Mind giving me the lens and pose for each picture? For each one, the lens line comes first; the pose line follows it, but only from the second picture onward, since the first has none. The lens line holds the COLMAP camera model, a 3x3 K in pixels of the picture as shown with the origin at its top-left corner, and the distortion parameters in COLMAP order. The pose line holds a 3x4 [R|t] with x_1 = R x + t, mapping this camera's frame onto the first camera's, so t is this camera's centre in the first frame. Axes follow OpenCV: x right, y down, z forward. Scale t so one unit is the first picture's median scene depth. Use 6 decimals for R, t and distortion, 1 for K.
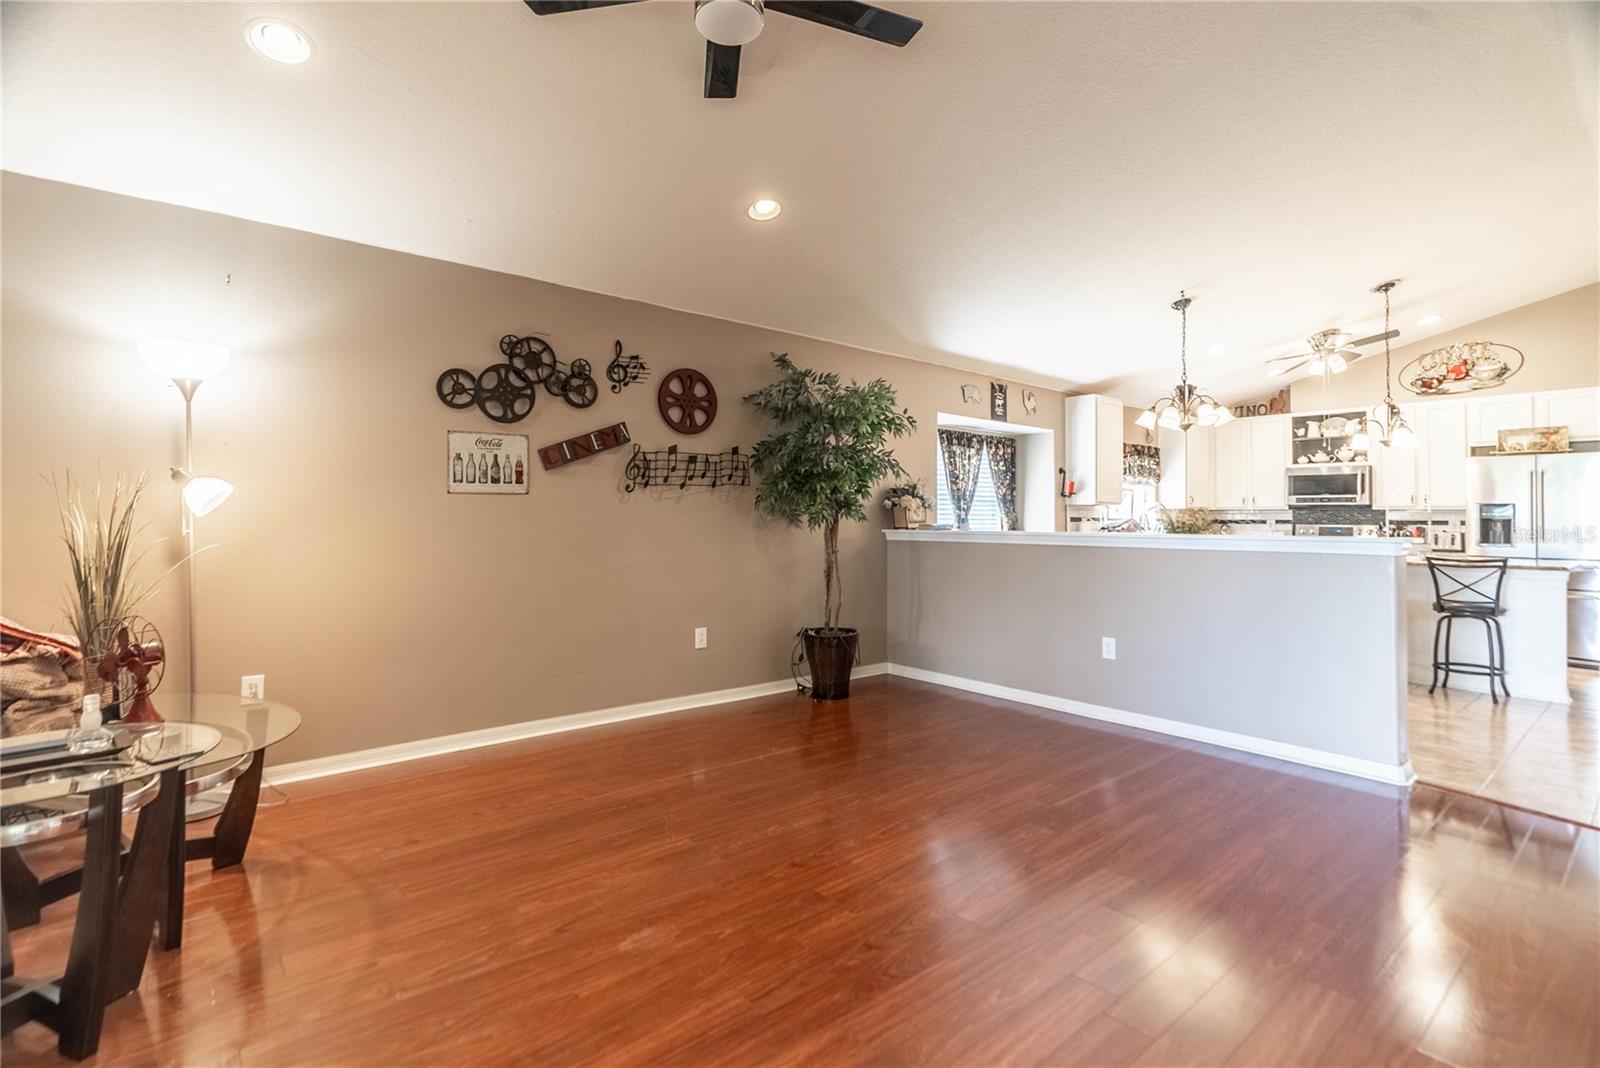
lens RADIAL K [[733.7, 0, 804.2], [0, 733.7, 494.9], [0, 0, 1]] dist [-0.008525, 0.002682]
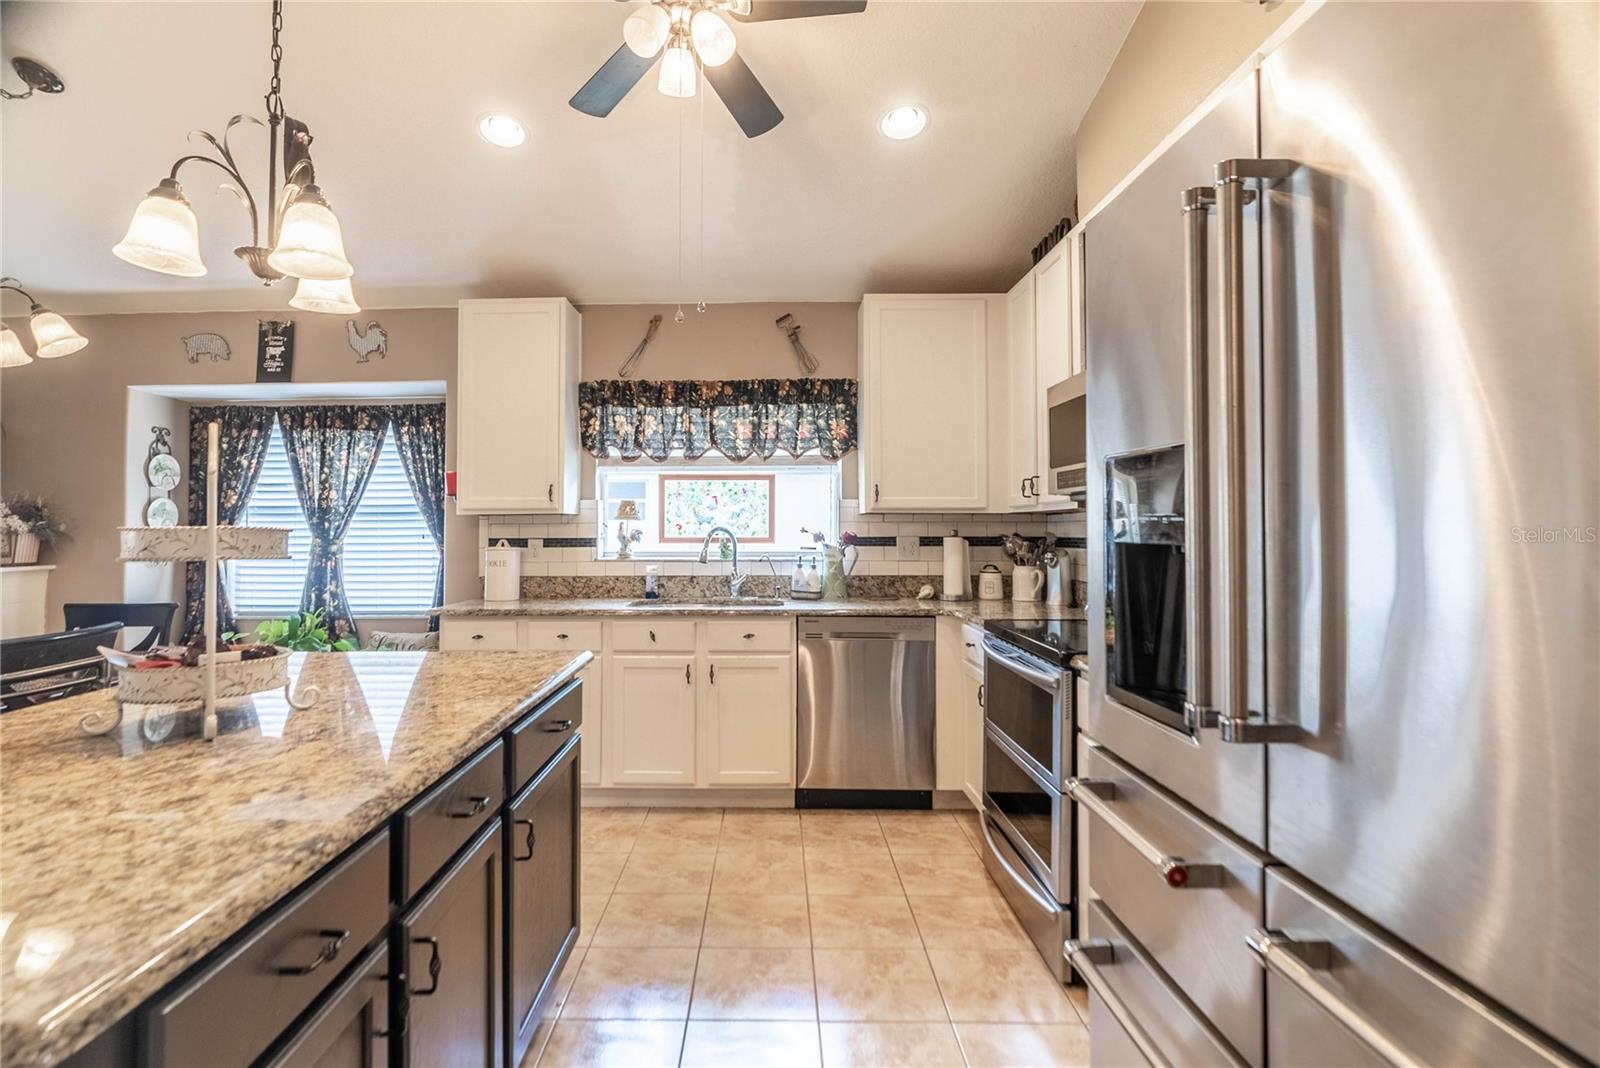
lens RADIAL K [[778.8, 0, 766.4], [0, 778.8, 502.0], [0, 0, 1]] dist [-0.005443, 0.001085]
pose [[0.749206, -0.037920, -0.661250, 0.899711], [0.037876, 0.999179, -0.014384, 0.019497], [0.661253, -0.014269, 0.750027, 0.719308]]
